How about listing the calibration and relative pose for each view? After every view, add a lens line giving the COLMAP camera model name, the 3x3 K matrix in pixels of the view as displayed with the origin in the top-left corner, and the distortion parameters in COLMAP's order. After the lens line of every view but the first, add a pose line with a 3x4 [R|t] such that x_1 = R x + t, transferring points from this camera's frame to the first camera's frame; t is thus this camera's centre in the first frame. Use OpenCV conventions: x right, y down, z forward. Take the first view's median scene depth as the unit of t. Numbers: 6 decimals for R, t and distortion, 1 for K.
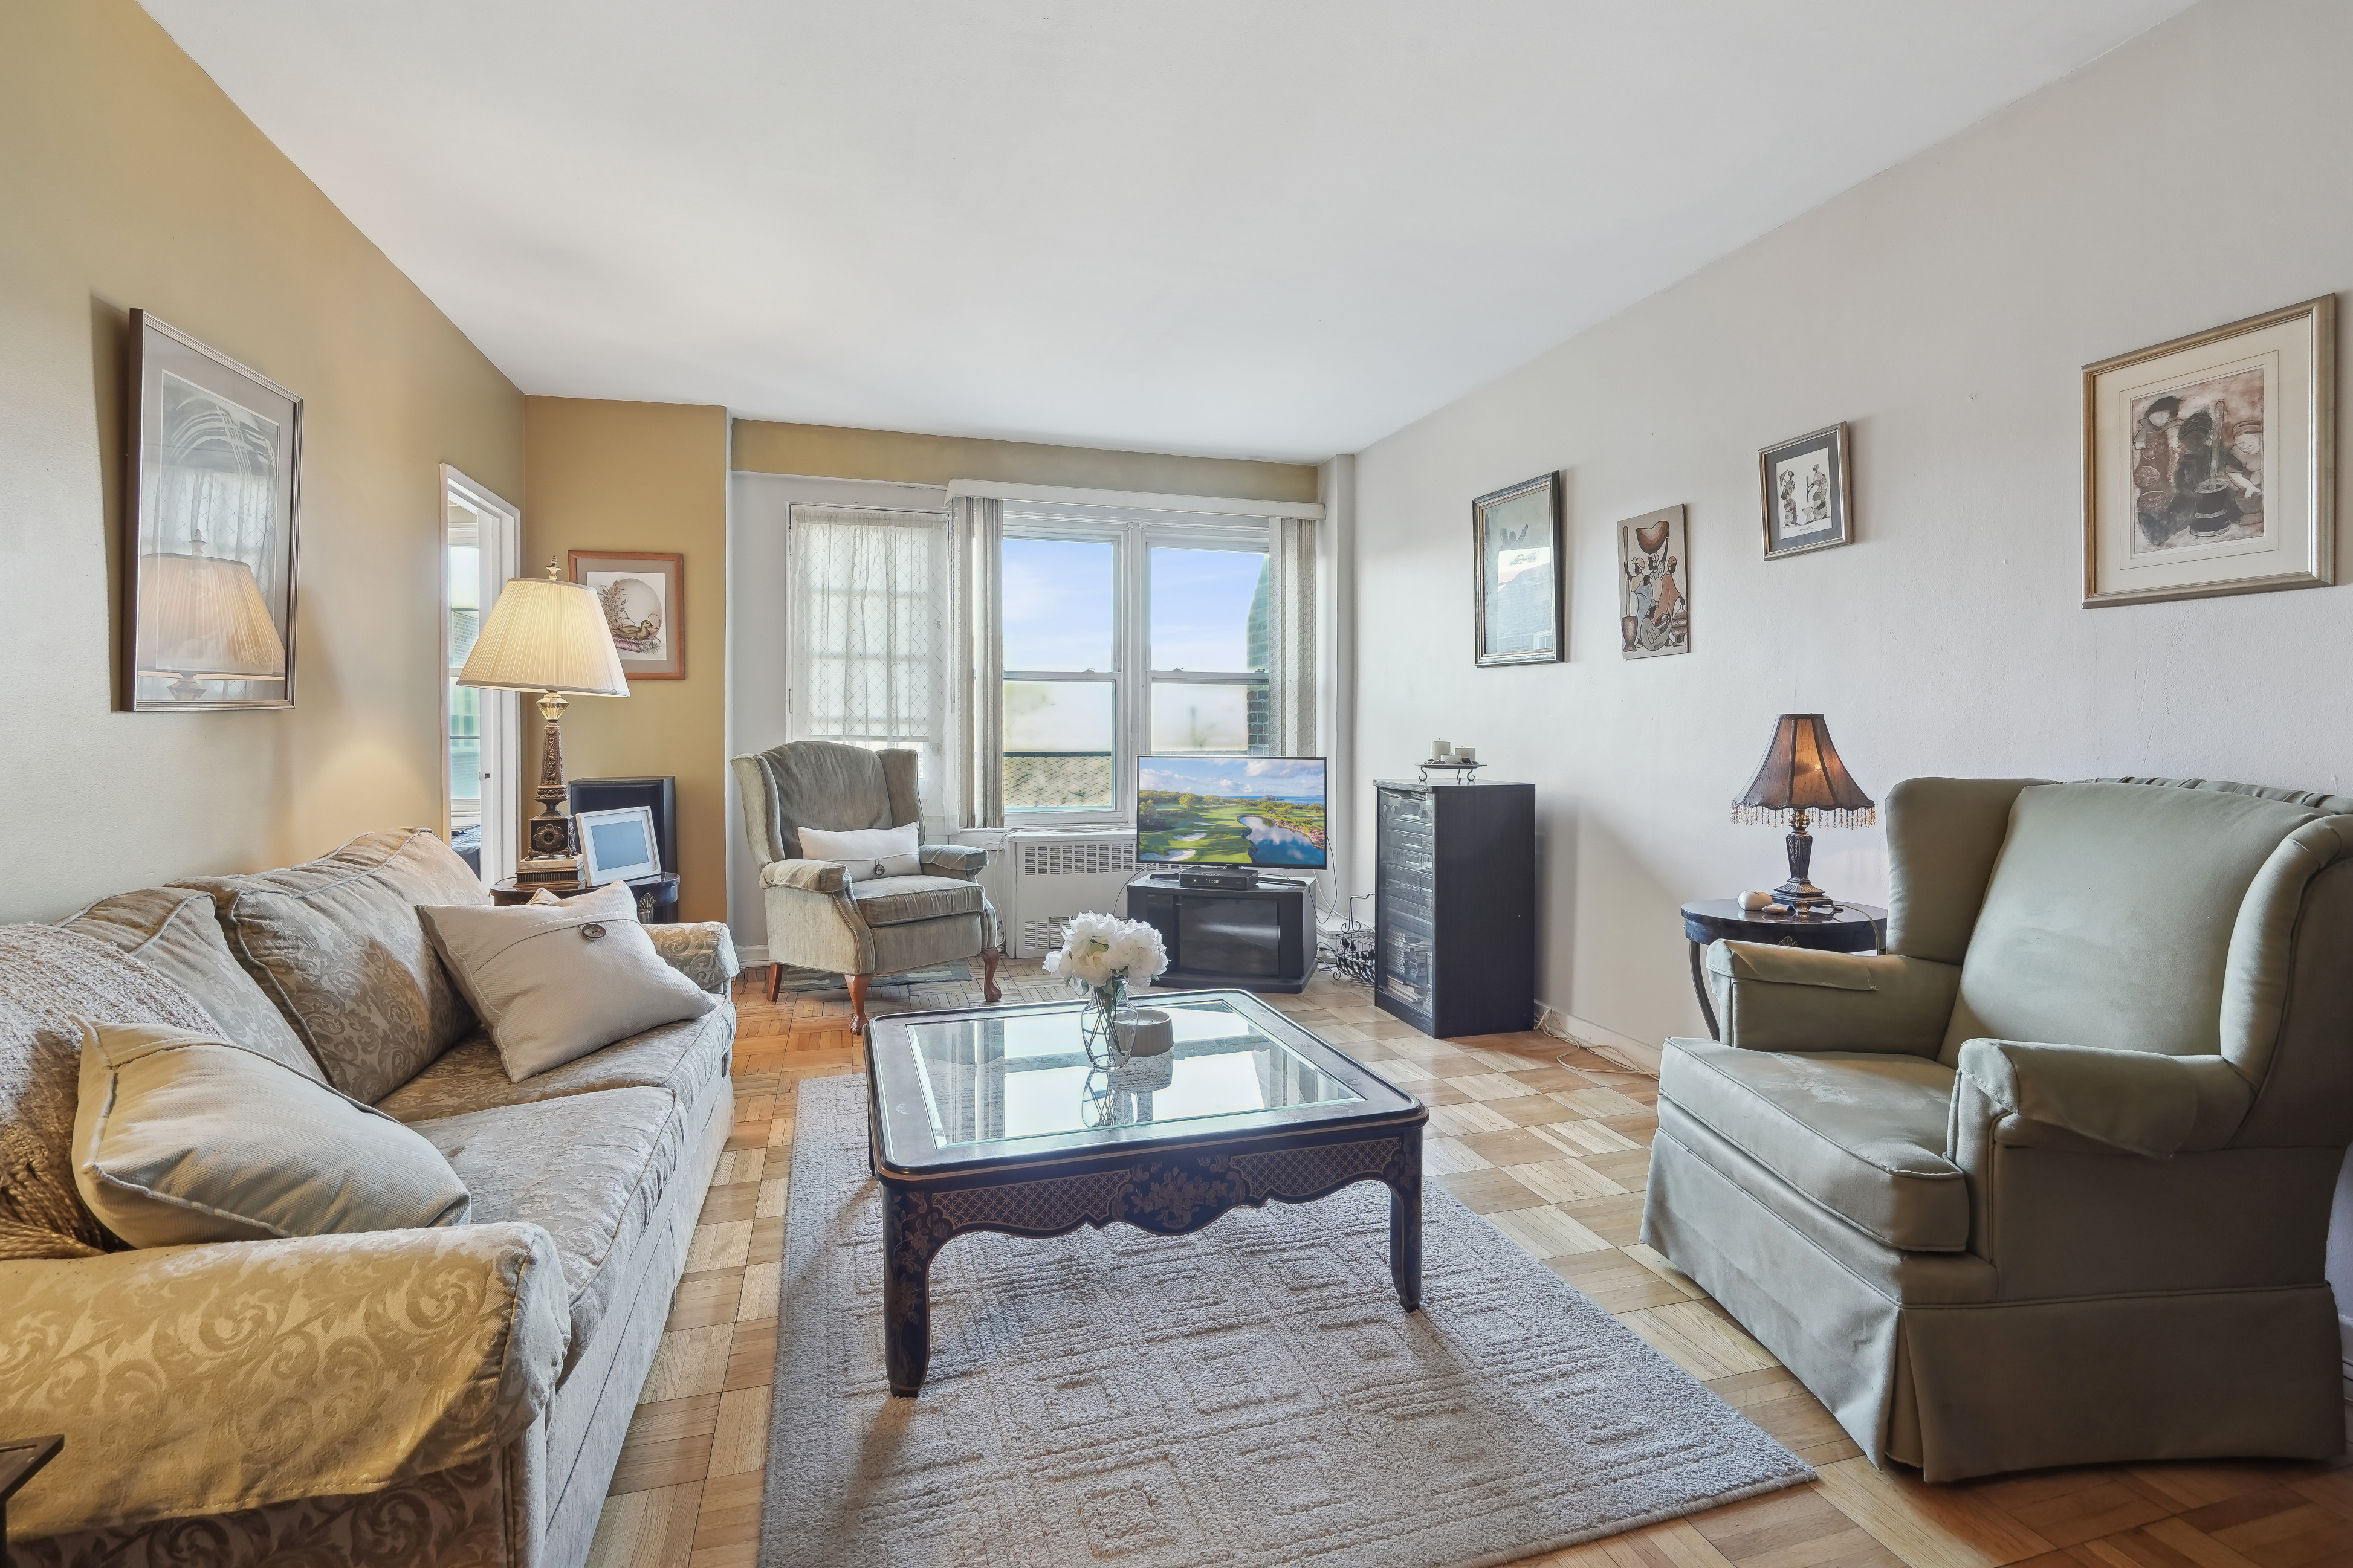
lens RADIAL K [[1082.5, 0, 1156.8], [0, 1082.5, 741.2], [0, 0, 1]] dist [-0.007027, 0.003824]
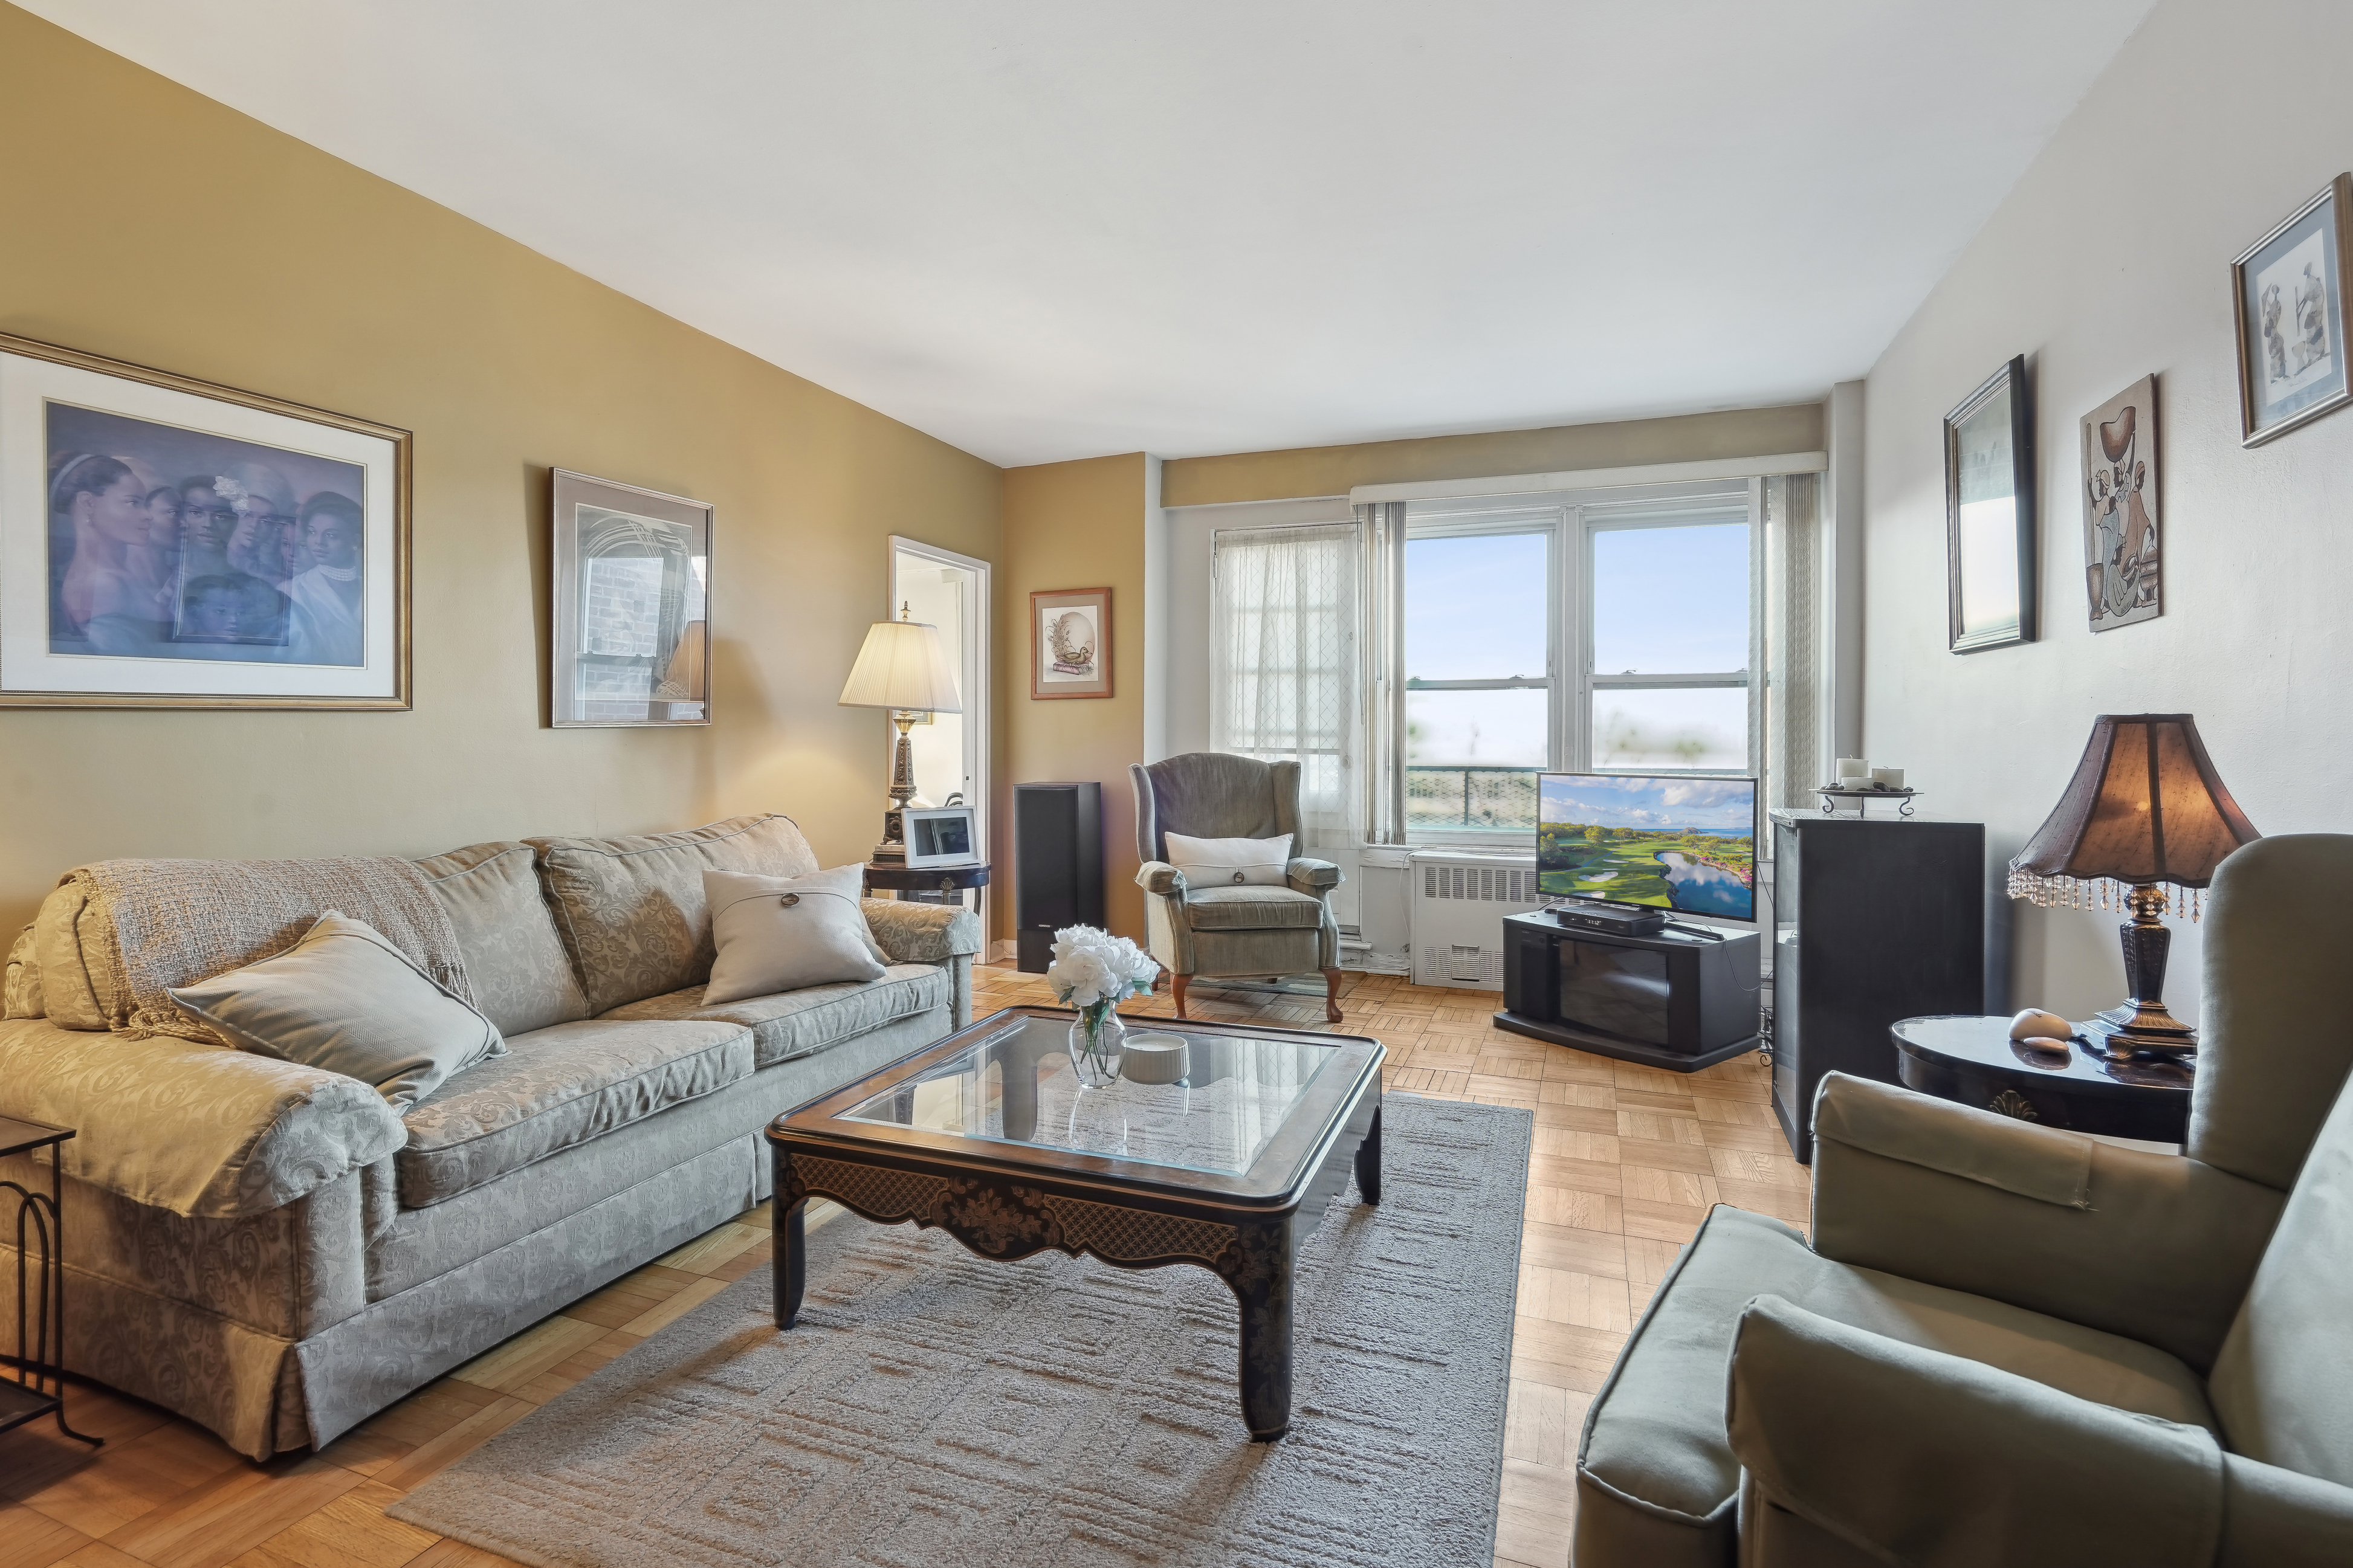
lens RADIAL K [[1082.5, 0, 1175.5], [0, 1082.5, 752.8], [0, 0, 1]] dist [-0.007027, 0.003824]
pose [[0.798595, 0.007764, -0.601818, 0.528158], [-0.009432, 0.999955, 0.000385, -0.000284], [0.601794, 0.005369, 0.798633, 0.231792]]
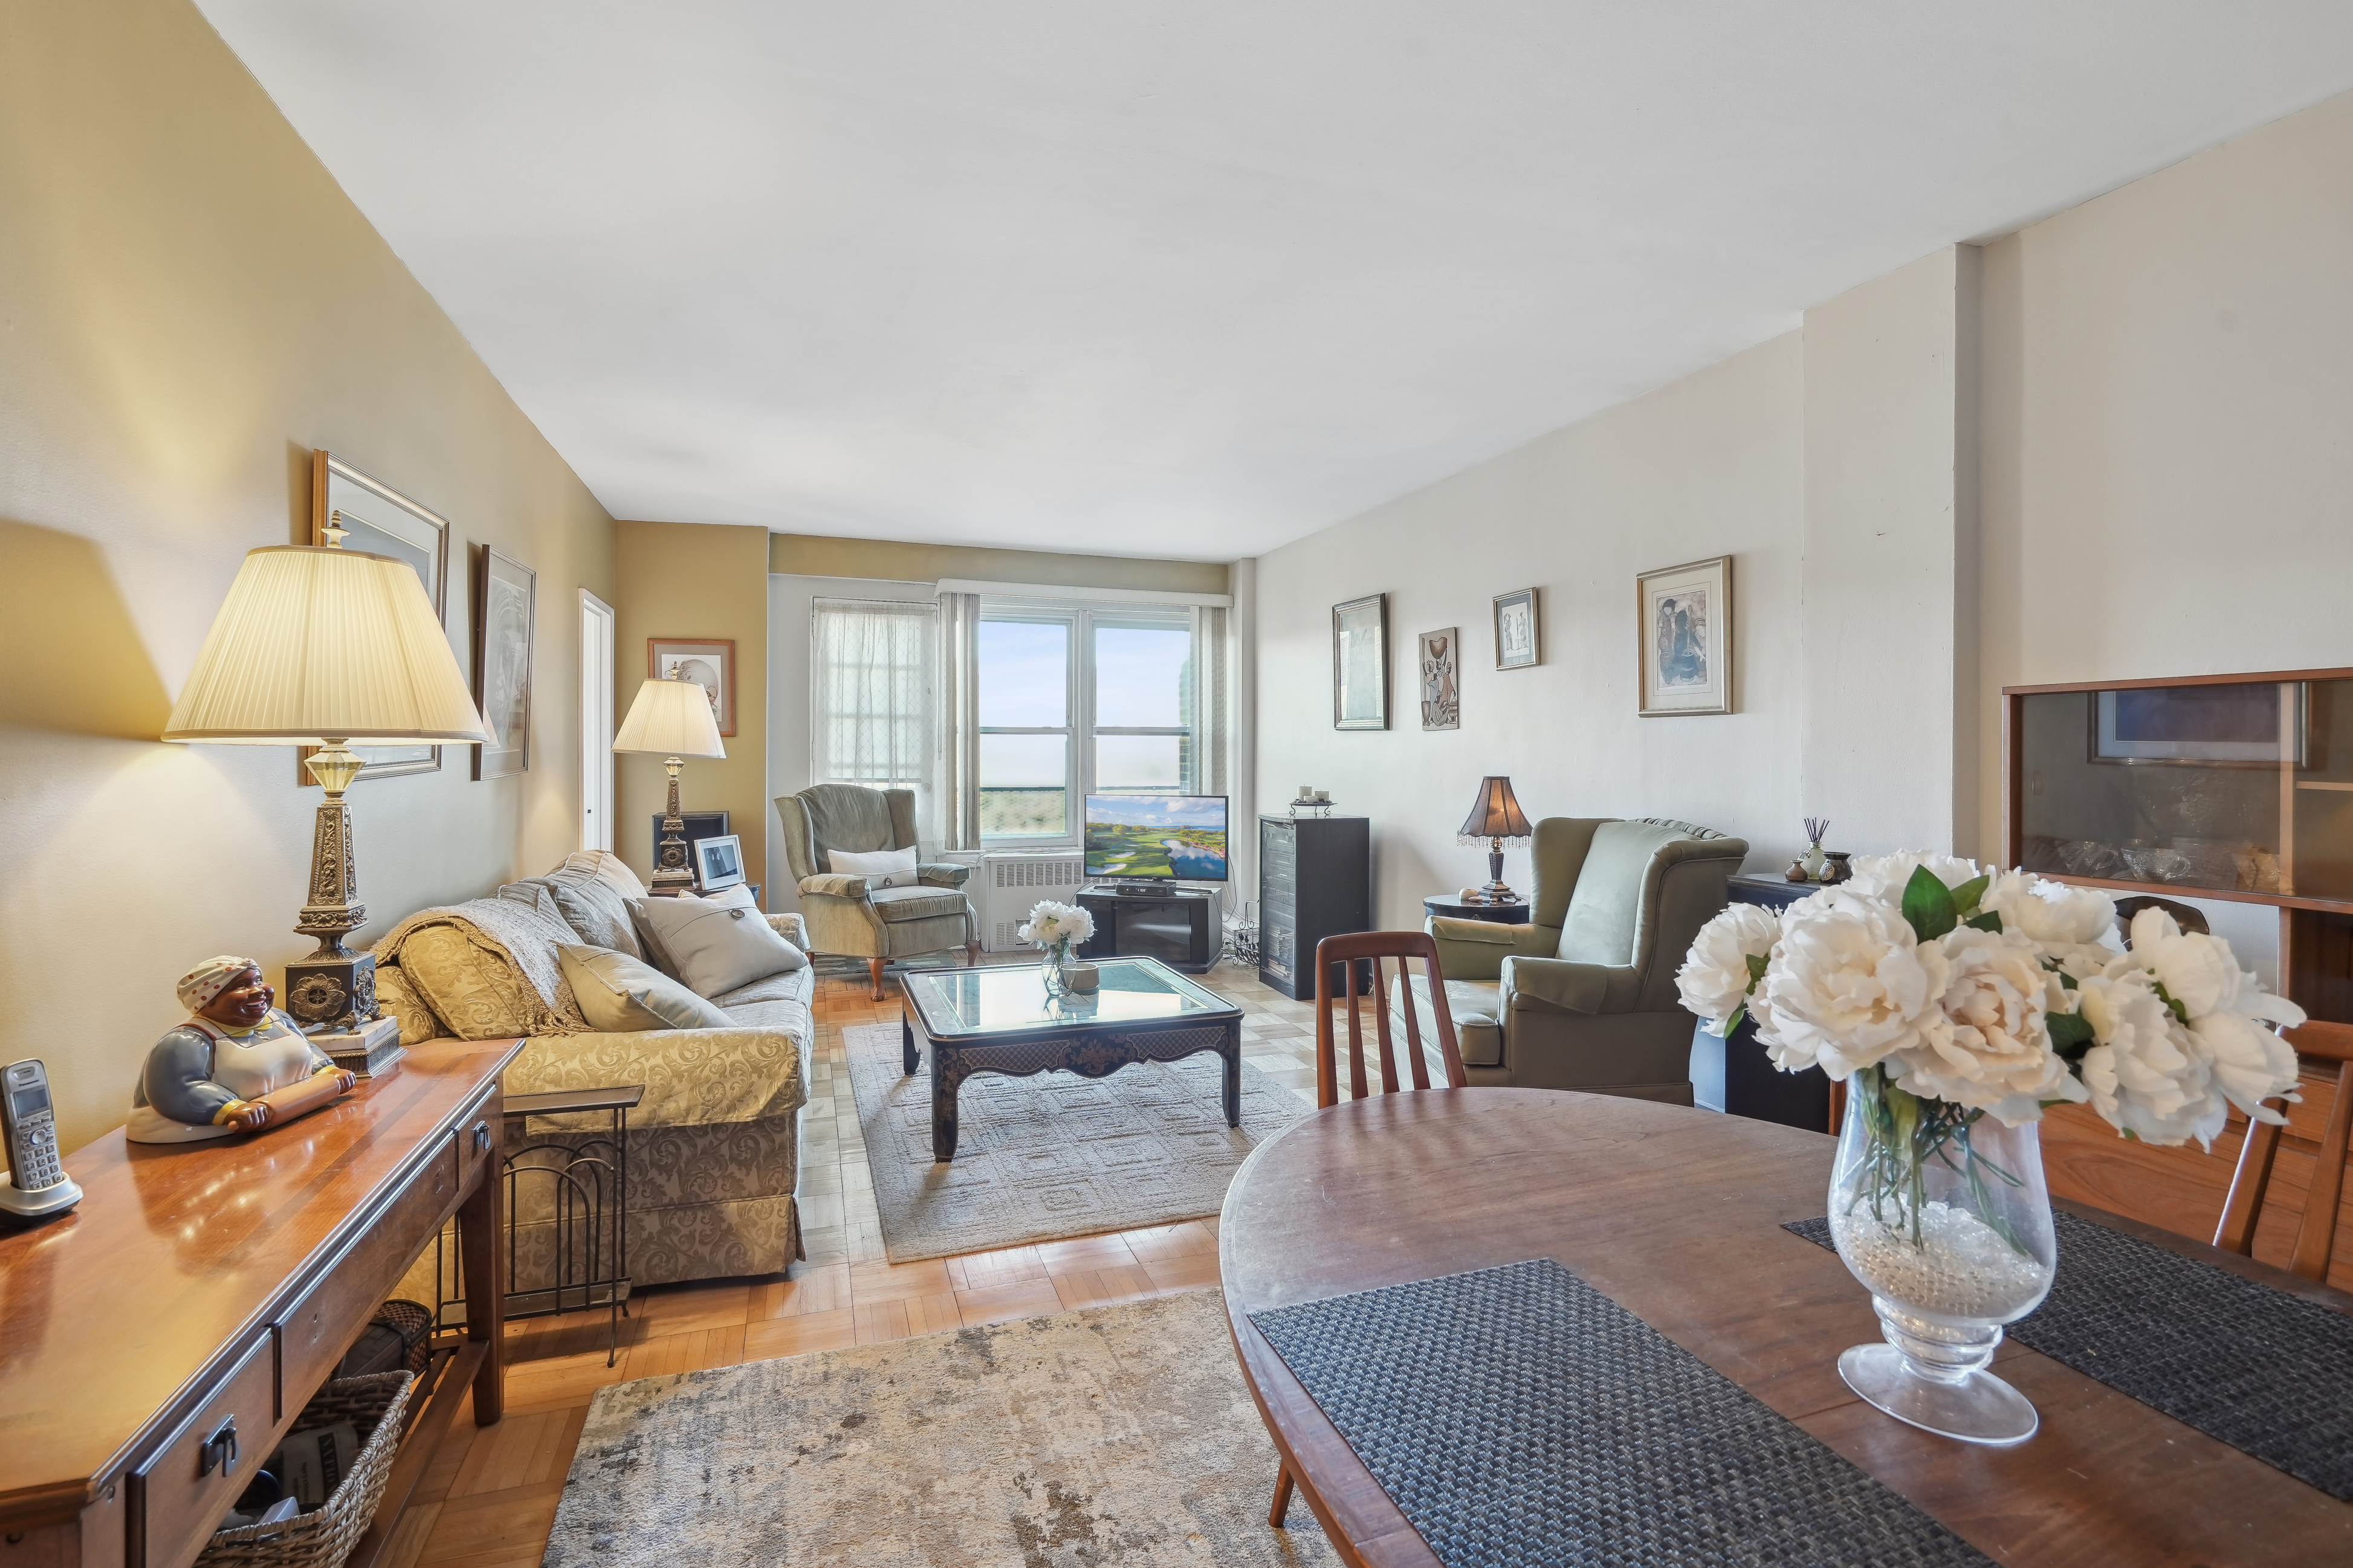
lens RADIAL K [[1082.5, 0, 1163.6], [0, 1082.5, 757.5], [0, 0, 1]] dist [-0.007027, 0.003824]
pose [[0.999014, 0.001689, 0.044369, 0.036190], [-0.001395, 0.999977, -0.006641, -0.041599], [-0.044379, 0.006573, 0.998993, -0.566204]]
